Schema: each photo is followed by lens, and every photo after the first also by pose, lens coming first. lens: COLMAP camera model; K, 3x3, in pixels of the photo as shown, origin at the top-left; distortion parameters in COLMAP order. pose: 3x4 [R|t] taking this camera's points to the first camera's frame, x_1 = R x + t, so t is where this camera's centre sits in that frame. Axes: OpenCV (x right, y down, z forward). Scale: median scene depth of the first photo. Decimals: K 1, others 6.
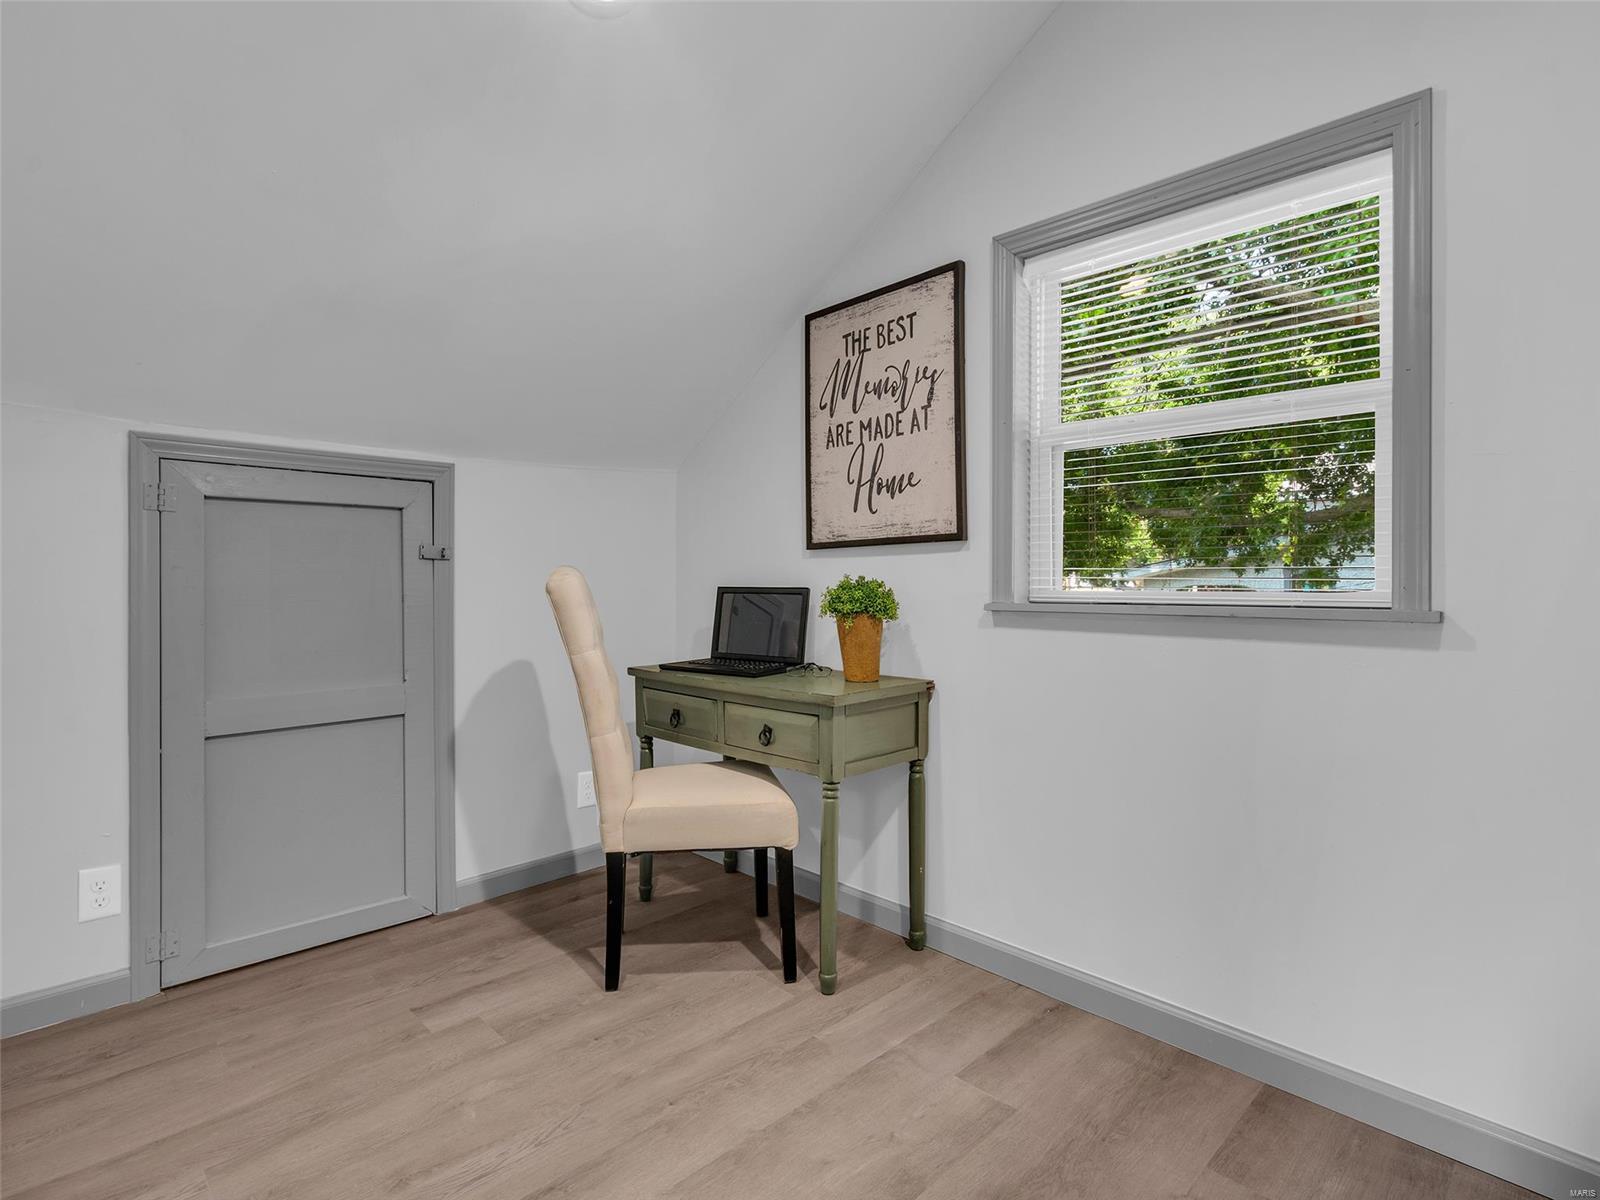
lens RADIAL K [[807.2, 0, 796.6], [0, 807.2, 590.6], [0, 0, 1]] dist [-0.006658, -0.000119]
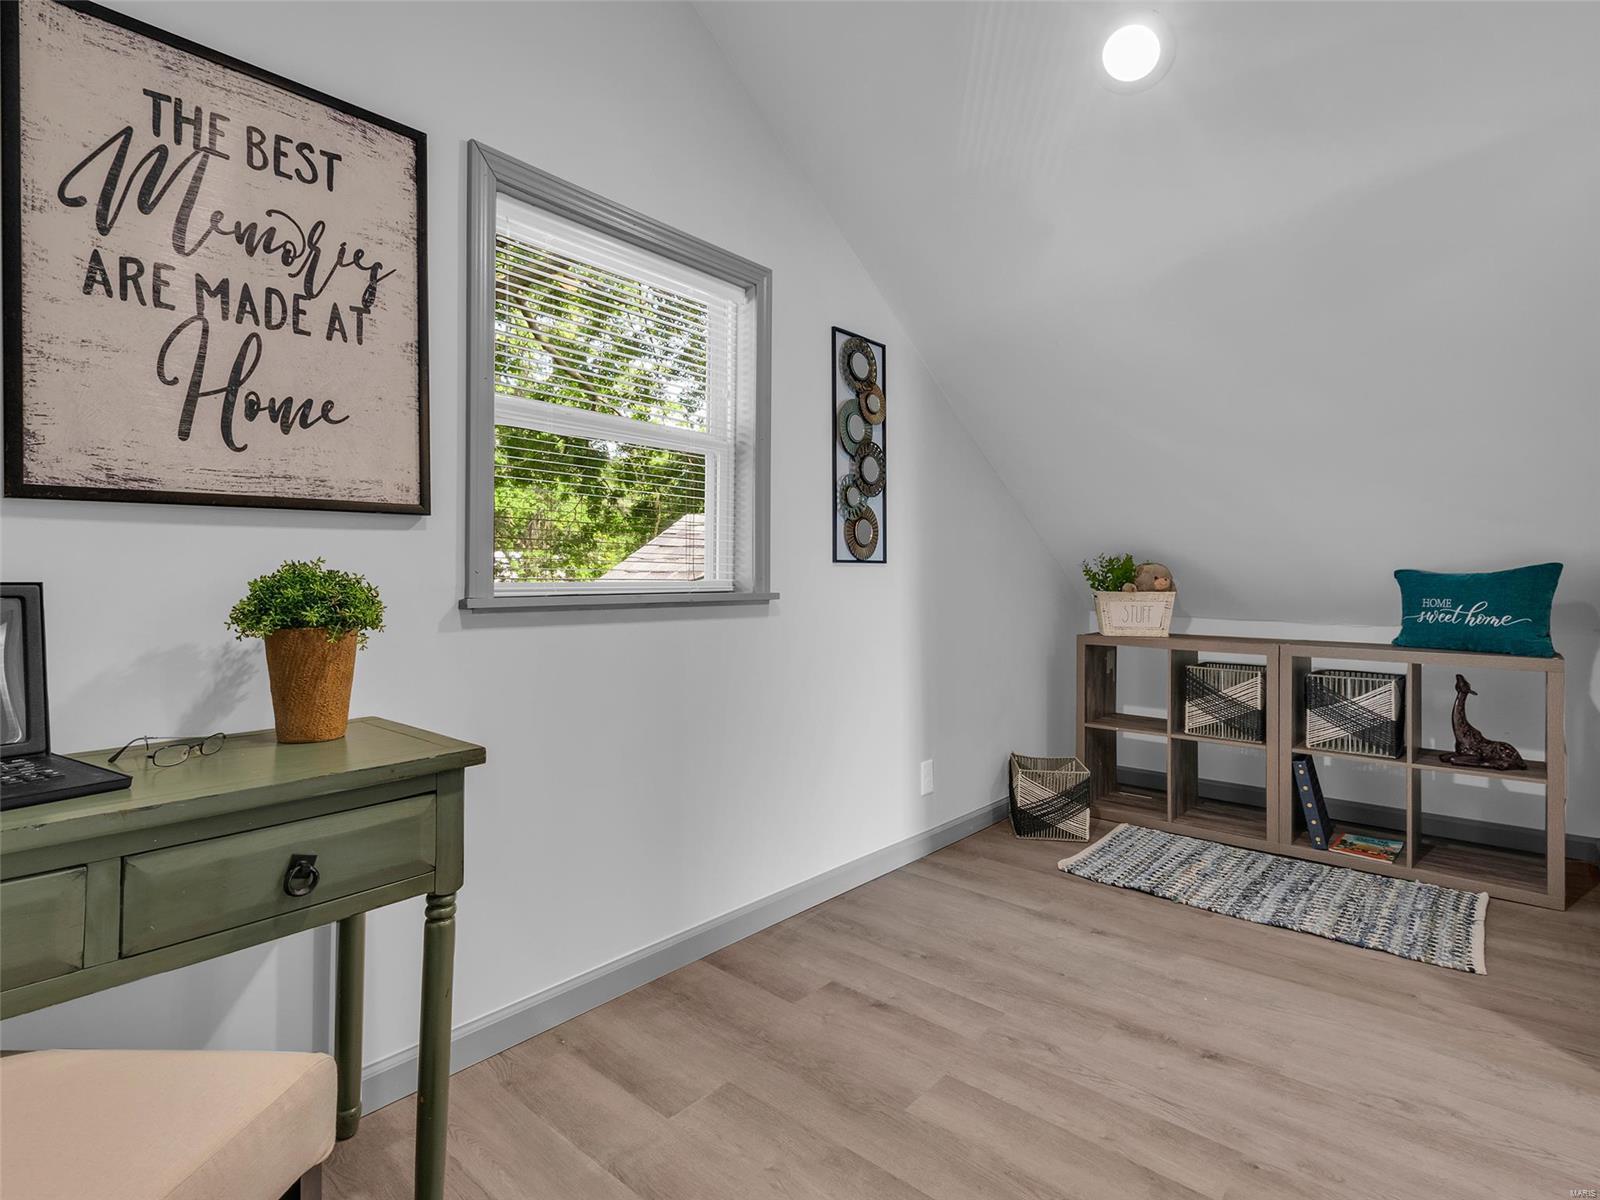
lens RADIAL K [[807.2, 0, 795.3], [0, 807.2, 587.8], [0, 0, 1]] dist [-0.006658, -0.000119]
pose [[-0.091057, -0.007776, 0.995815, -0.519760], [0.014861, 0.999848, 0.009166, 0.001446], [-0.995735, 0.015634, -0.090927, 0.682157]]
